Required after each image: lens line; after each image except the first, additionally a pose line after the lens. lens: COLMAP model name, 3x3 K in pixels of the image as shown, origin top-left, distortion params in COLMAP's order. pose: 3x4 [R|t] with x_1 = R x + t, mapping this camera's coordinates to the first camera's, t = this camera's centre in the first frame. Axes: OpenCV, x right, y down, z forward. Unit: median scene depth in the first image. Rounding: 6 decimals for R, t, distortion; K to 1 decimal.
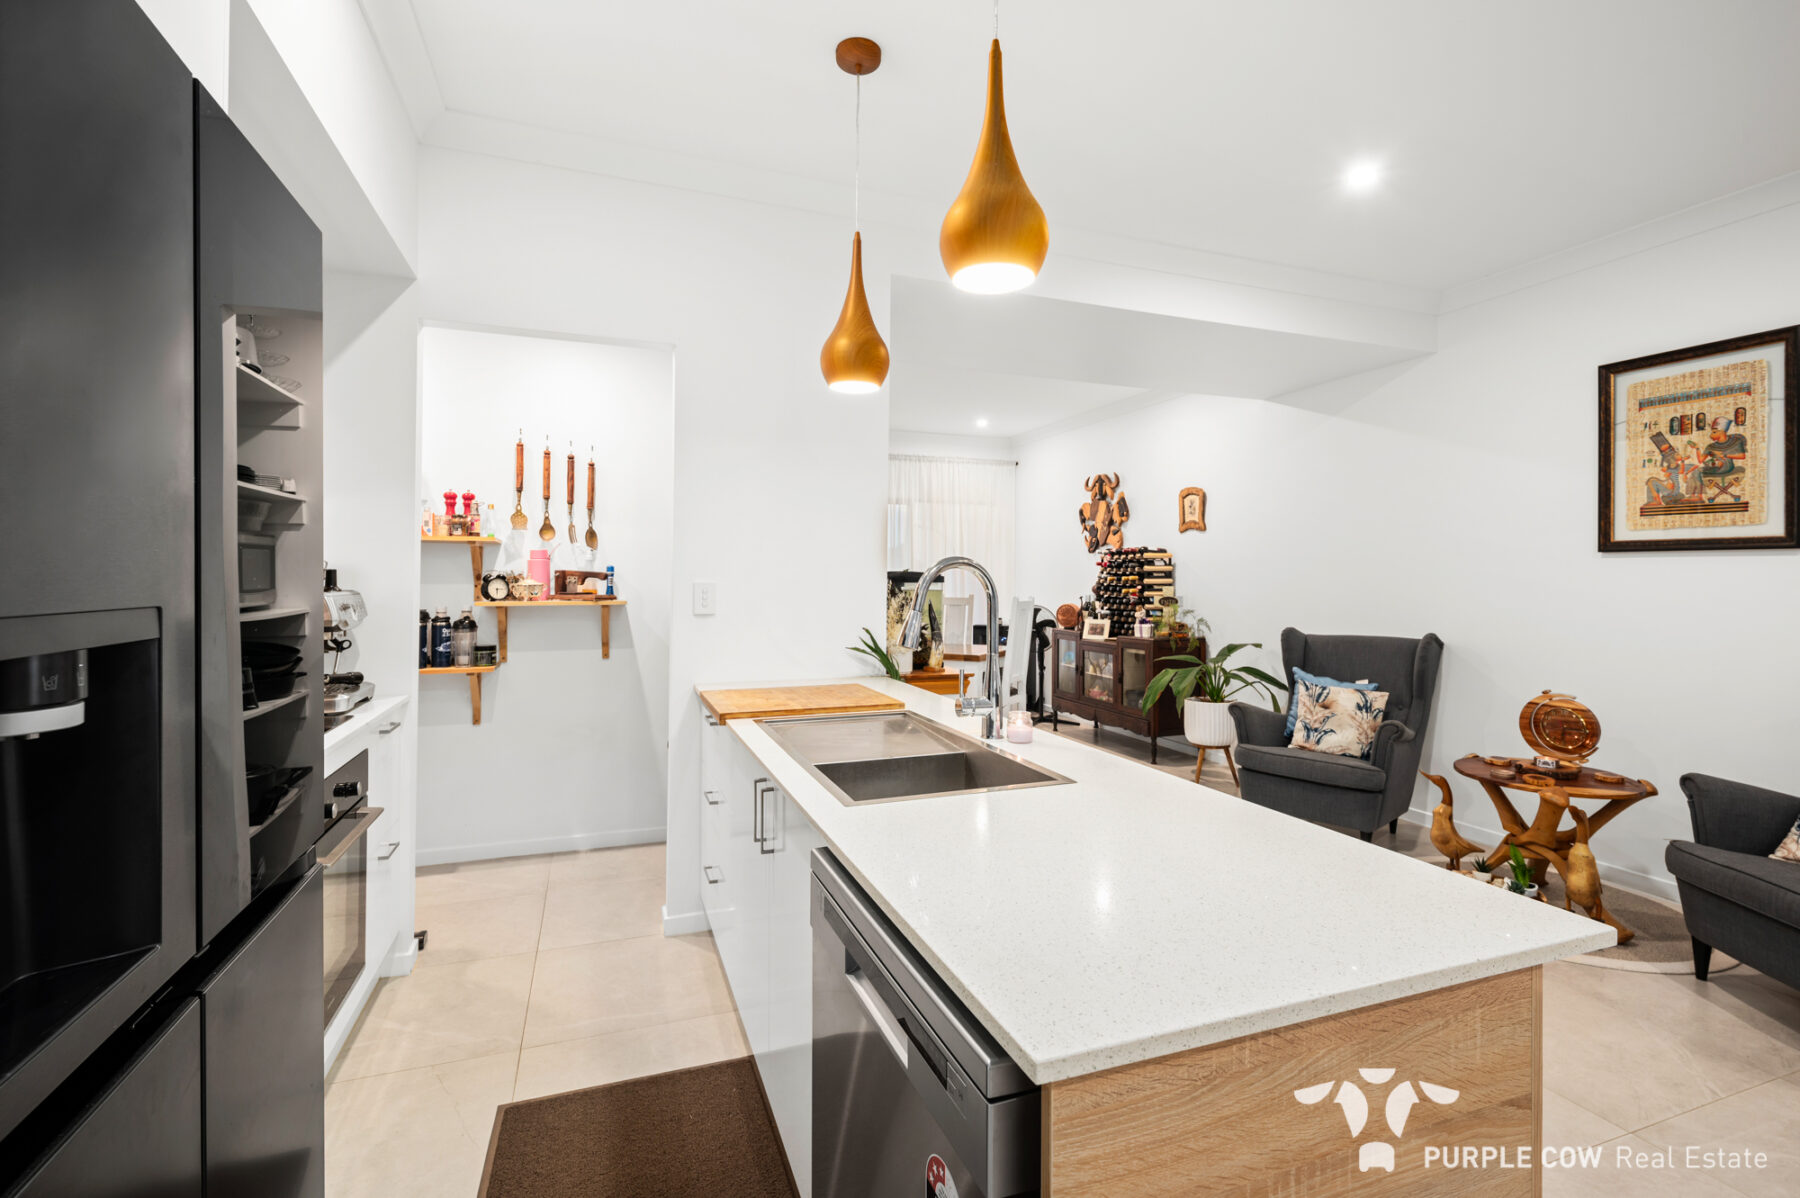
lens RADIAL K [[810.0, 0, 899.1], [0, 810.0, 587.3], [0, 0, 1]] dist [-0.000608, -0.000120]
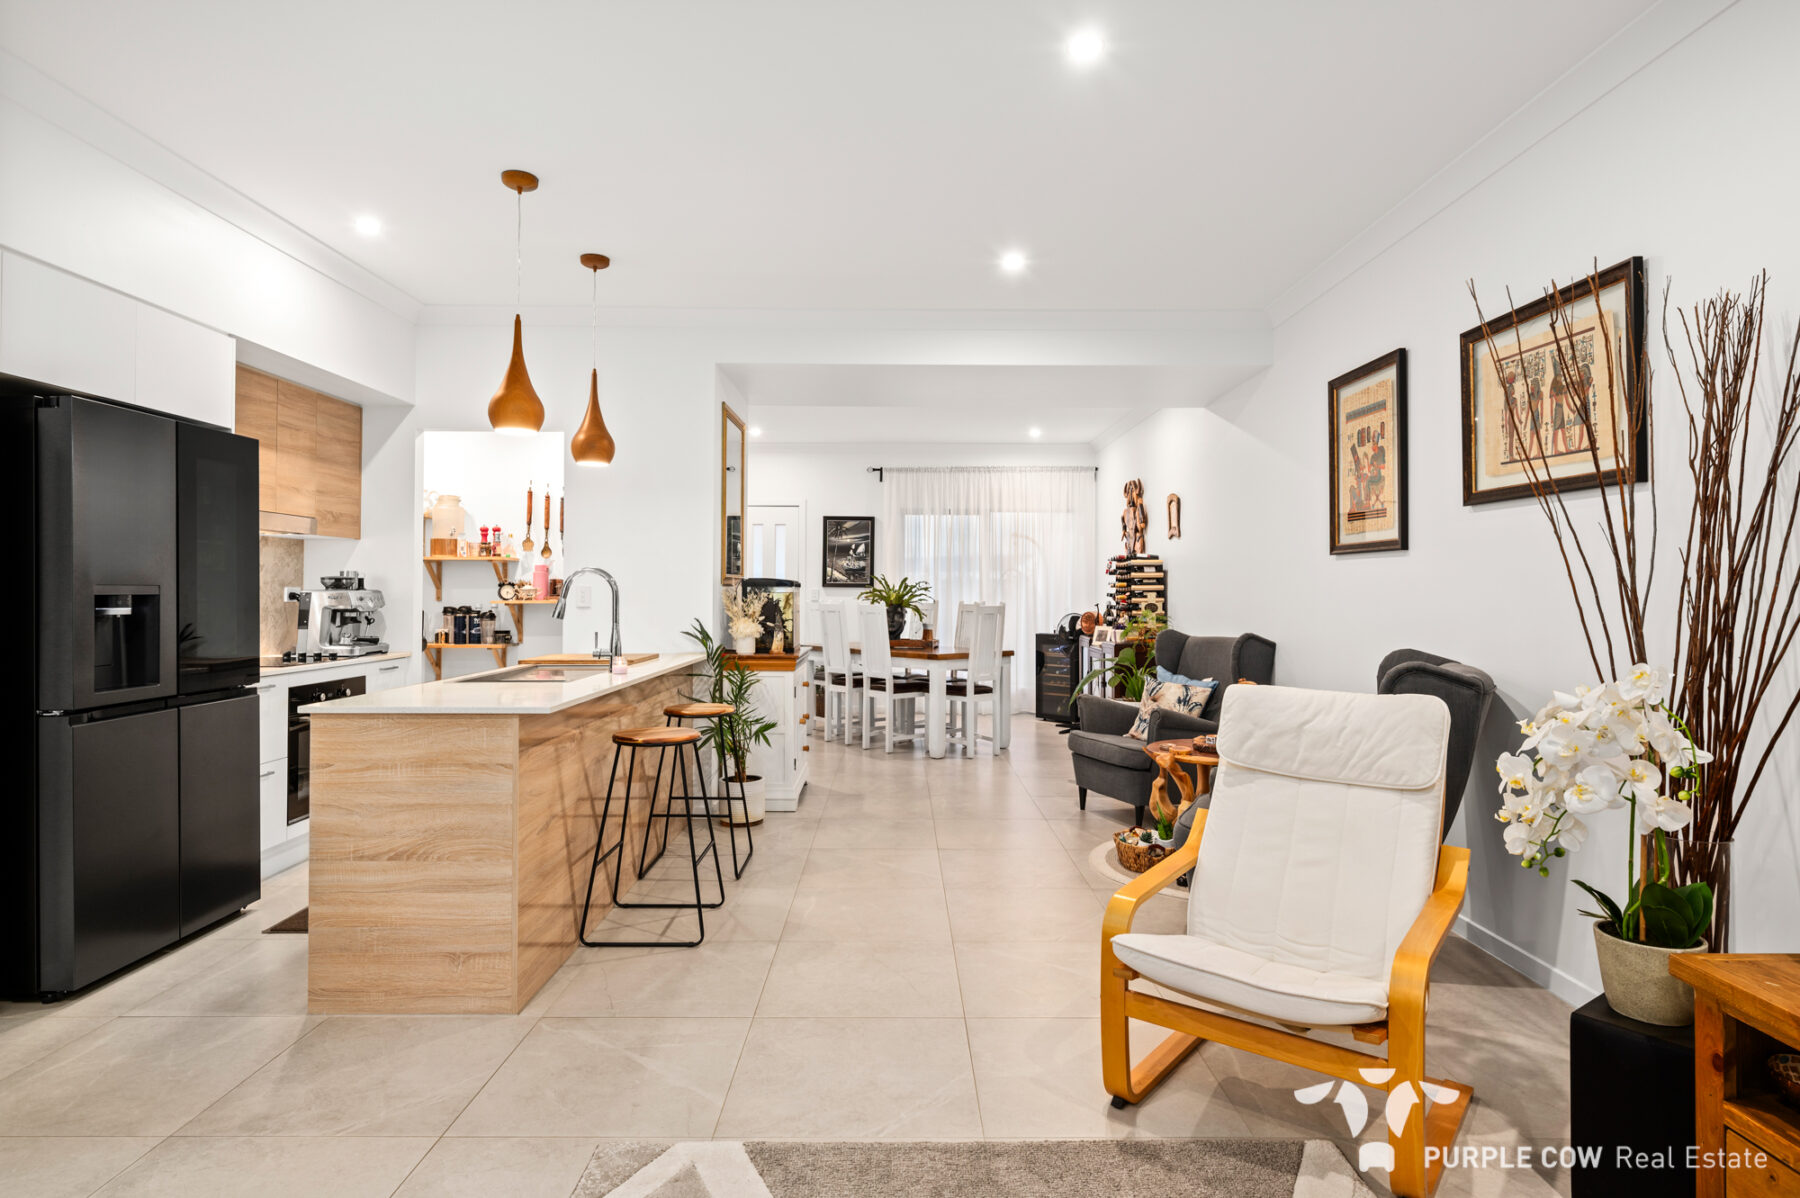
lens RADIAL K [[960.9, 0, 904.7], [0, 960.9, 596.9], [0, 0, 1]] dist [-0.012919, -0.001051]
pose [[0.940136, -0.000810, -0.340798, 0.738518], [-0.001690, 0.999974, -0.007039, 0.021204], [0.340795, 0.007194, 0.940110, -0.371798]]
